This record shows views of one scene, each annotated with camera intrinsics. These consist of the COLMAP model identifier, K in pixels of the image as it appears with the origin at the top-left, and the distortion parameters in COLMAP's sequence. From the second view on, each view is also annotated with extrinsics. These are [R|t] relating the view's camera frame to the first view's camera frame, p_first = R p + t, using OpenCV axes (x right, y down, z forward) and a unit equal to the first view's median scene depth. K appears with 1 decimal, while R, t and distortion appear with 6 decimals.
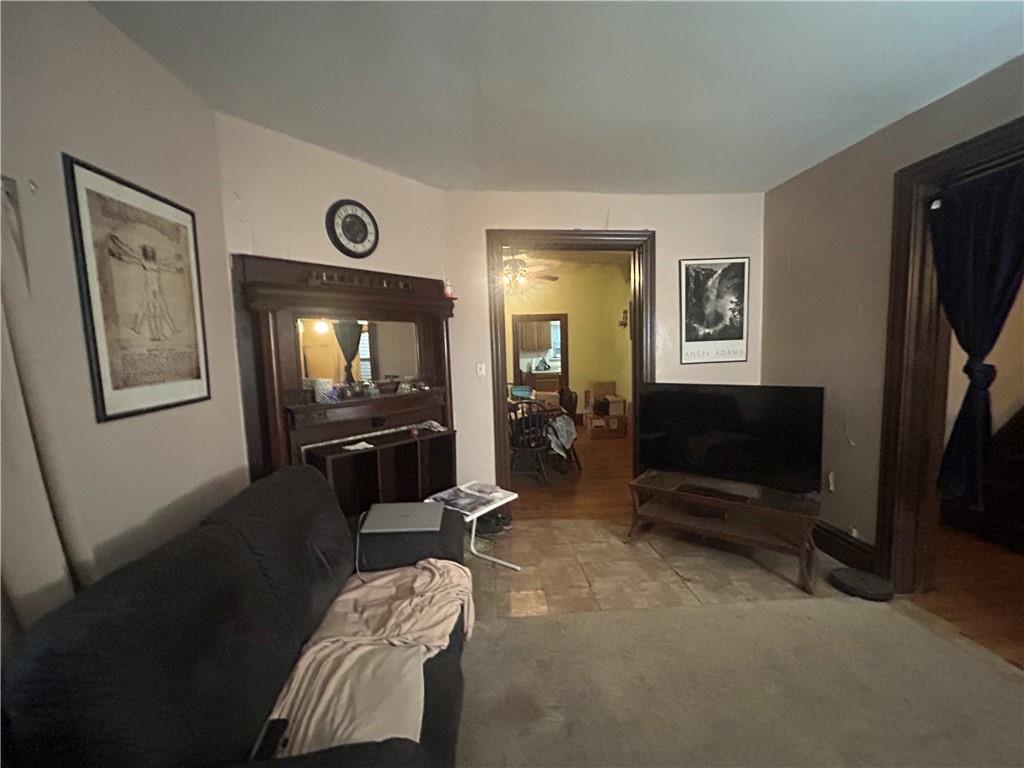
lens RADIAL K [[411.7, 0, 511.8], [0, 411.7, 382.7], [0, 0, 1]] dist [-0.001376, 0.000082]
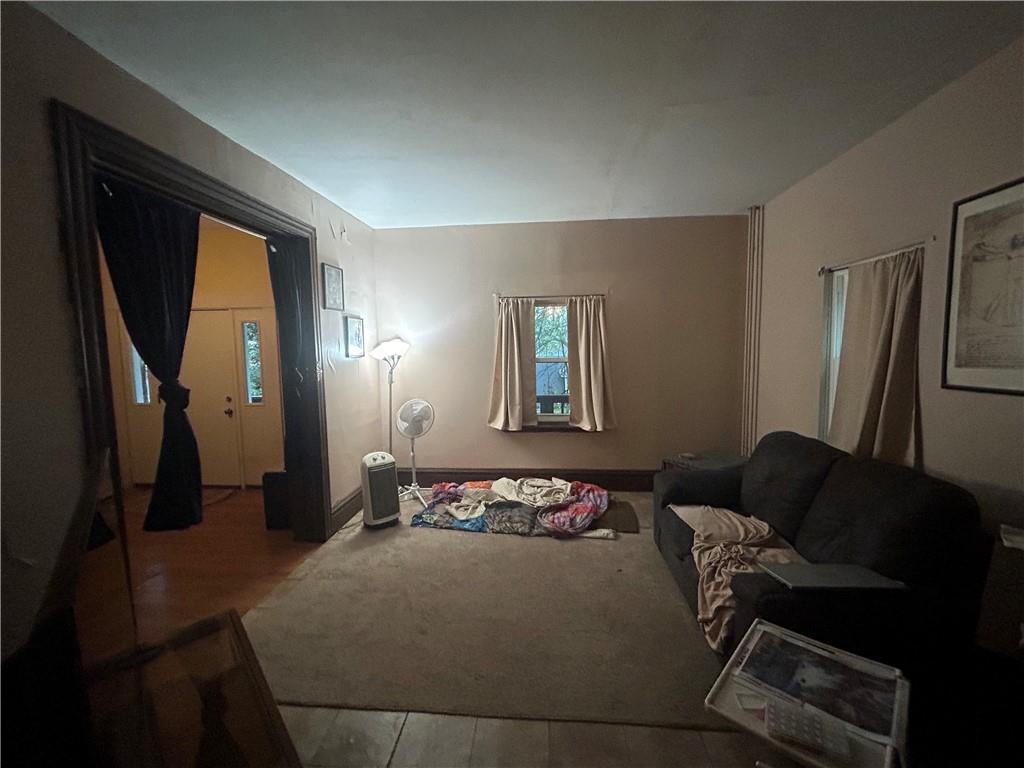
lens RADIAL K [[411.7, 0, 513.5], [0, 411.7, 381.9], [0, 0, 1]] dist [-0.001376, 0.000082]
pose [[-0.988438, 0.034836, 0.147568, 0.243093], [0.059772, 0.983960, 0.168080, -0.238922], [-0.139346, 0.174957, -0.974666, 2.456453]]
